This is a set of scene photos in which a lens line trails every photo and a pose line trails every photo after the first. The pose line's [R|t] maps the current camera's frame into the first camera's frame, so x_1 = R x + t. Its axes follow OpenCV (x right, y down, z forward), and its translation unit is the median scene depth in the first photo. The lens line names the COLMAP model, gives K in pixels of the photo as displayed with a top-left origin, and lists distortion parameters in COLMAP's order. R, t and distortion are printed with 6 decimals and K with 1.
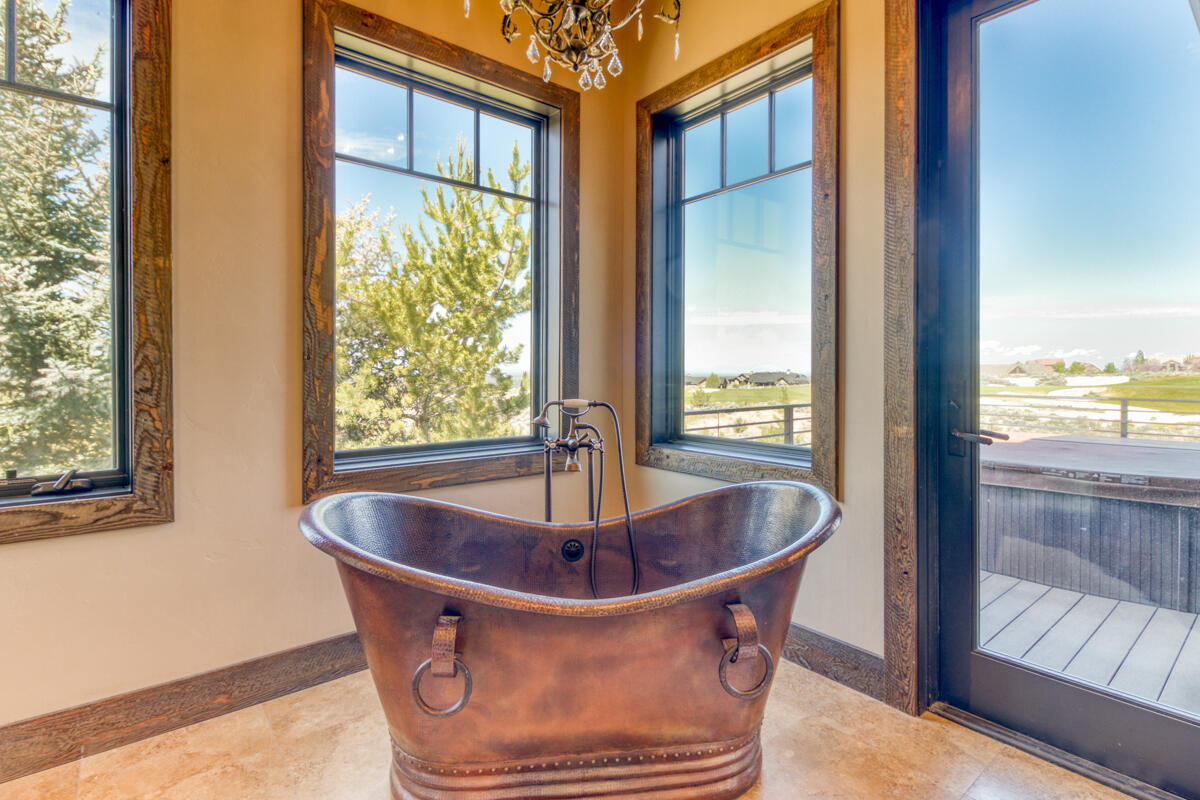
lens RADIAL K [[577.4, 0, 586.3], [0, 577.4, 373.5], [0, 0, 1]] dist [-0.000340, -0.001262]
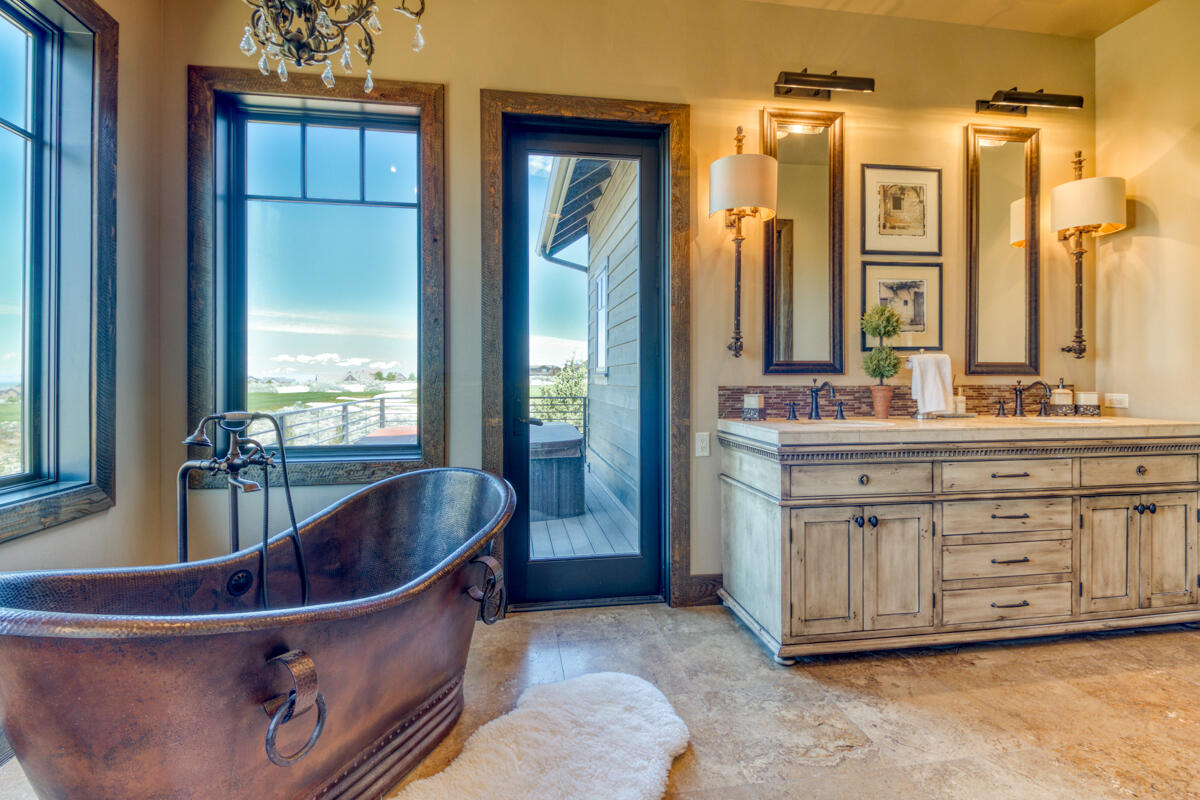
lens RADIAL K [[577.4, 0, 586.3], [0, 577.4, 373.5], [0, 0, 1]] dist [-0.000340, -0.001262]
pose [[0.489501, 0.006768, 0.871977, -0.537855], [0.005625, 0.999925, -0.010919, -0.000992], [-0.871985, 0.010249, 0.489426, 0.102567]]
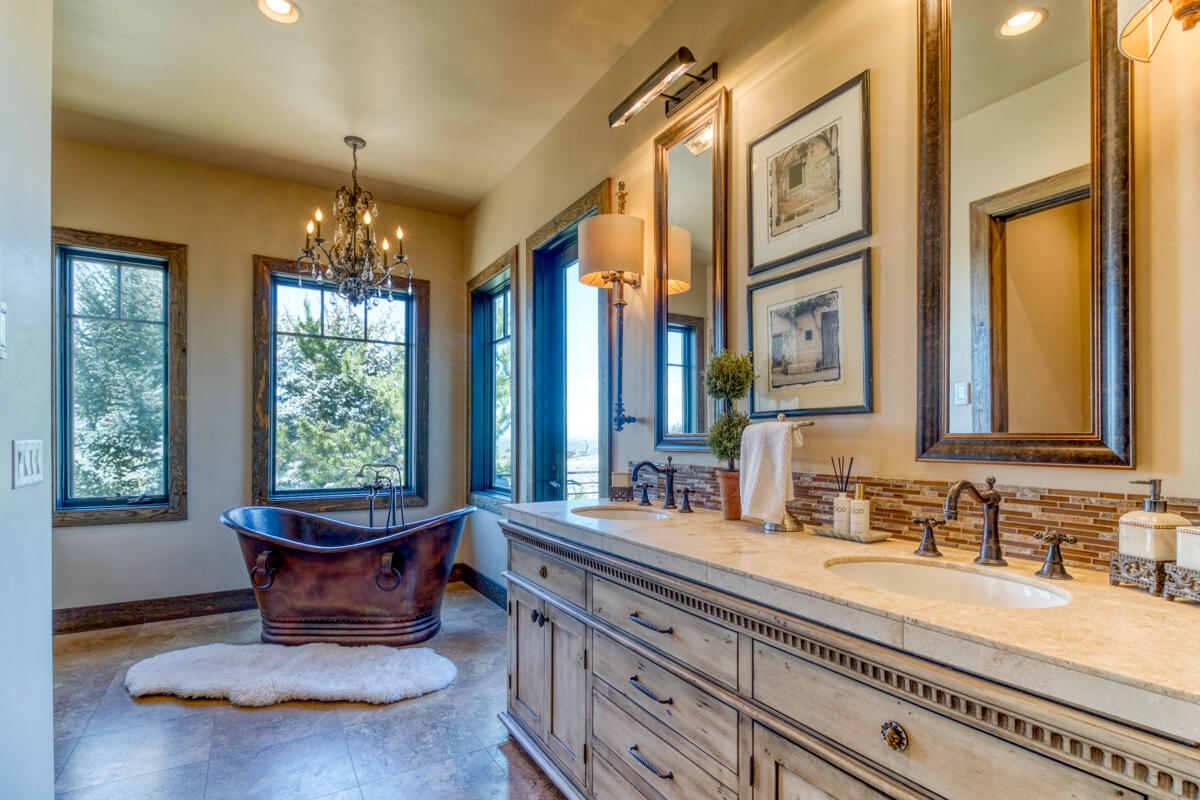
lens RADIAL K [[579.2, 0, 598.5], [0, 579.2, 435.1], [0, 0, 1]] dist [-0.003129, -0.000657]
pose [[0.990593, 0.000884, -0.136838, 0.999629], [-0.002374, 0.999940, -0.010725, -0.031445], [0.136820, 0.010949, 0.990535, -0.838153]]
